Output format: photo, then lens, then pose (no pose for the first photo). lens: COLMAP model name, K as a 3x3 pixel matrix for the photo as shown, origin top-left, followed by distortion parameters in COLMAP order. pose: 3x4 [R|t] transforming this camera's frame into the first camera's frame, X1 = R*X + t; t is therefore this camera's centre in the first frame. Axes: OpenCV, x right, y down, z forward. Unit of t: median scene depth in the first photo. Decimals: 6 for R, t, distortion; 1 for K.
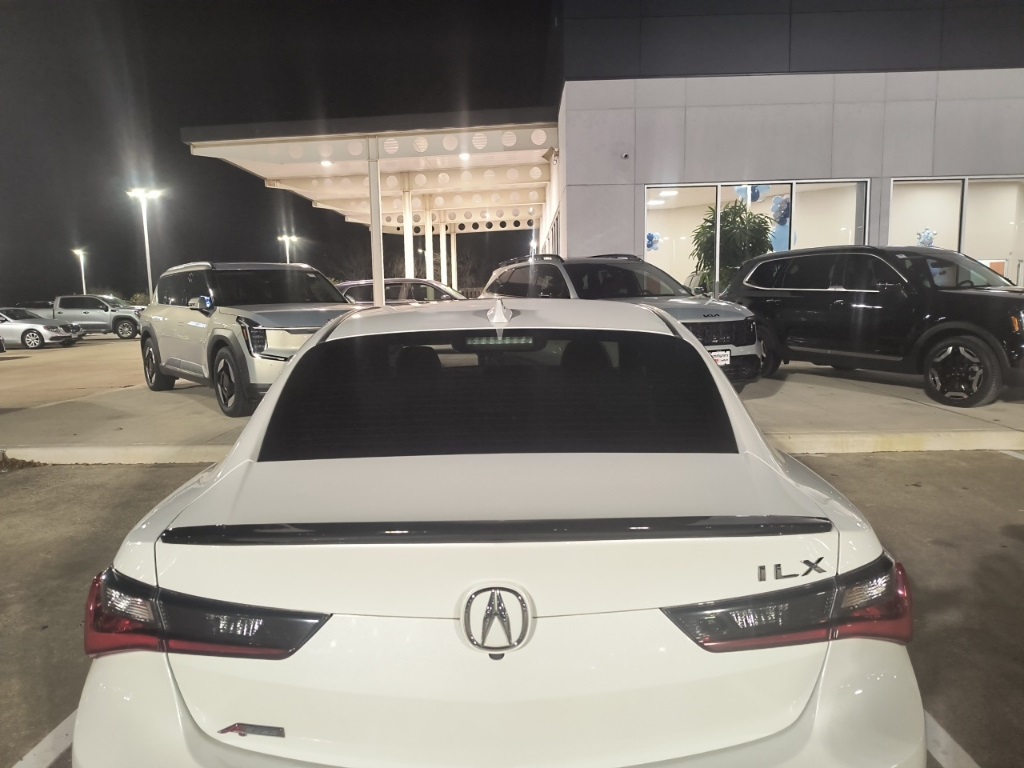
lens RADIAL K [[675.2, 0, 512.0], [0, 675.2, 384.0], [0, 0, 1]] dist [-0.006604, -0.005263]
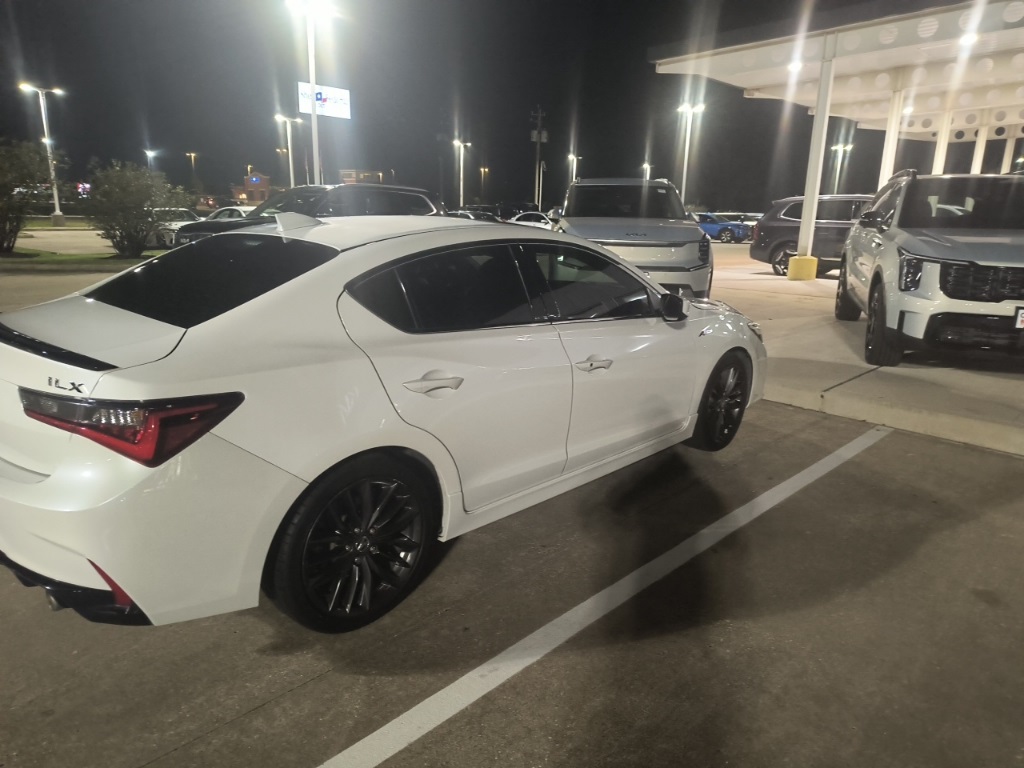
lens RADIAL K [[675.2, 0, 512.0], [0, 675.2, 384.0], [0, 0, 1]] dist [-0.006604, -0.005263]
pose [[0.735402, 0.197476, -0.648218, 0.126284], [-0.116442, 0.979192, 0.166203, -0.007556], [0.667552, -0.046746, 0.743095, 0.026567]]
